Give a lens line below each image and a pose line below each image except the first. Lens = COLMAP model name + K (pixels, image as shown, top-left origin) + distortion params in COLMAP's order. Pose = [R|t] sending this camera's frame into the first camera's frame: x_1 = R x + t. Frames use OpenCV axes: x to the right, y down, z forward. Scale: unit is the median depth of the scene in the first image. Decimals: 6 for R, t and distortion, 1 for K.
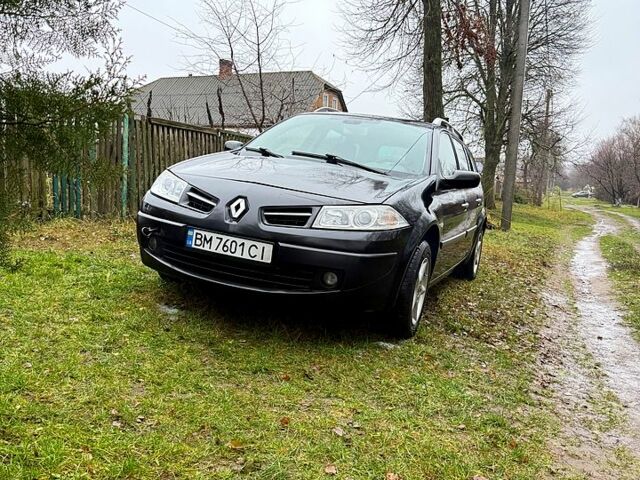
lens RADIAL K [[600.4, 0, 320.0], [0, 600.4, 240.0], [0, 0, 1]] dist [0.173926, -0.371008]
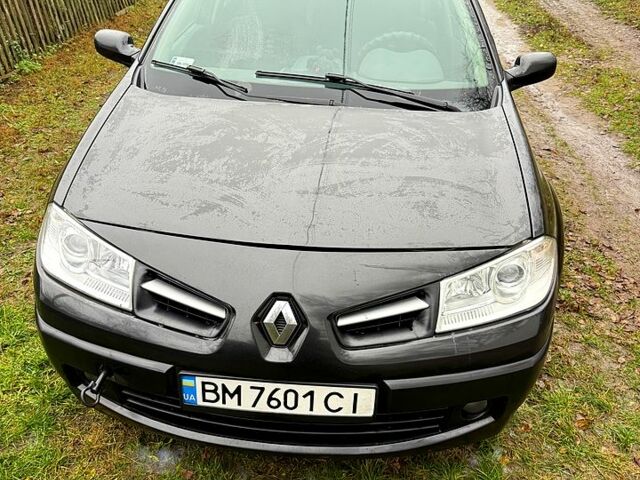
lens RADIAL K [[600.4, 0, 320.0], [0, 600.4, 240.0], [0, 0, 1]] dist [0.173926, -0.371008]
pose [[0.943778, -0.244209, 0.222812, -0.199180], [0.126437, 0.889413, 0.439270, -0.324736], [-0.305446, -0.386402, 0.870285, 0.593374]]
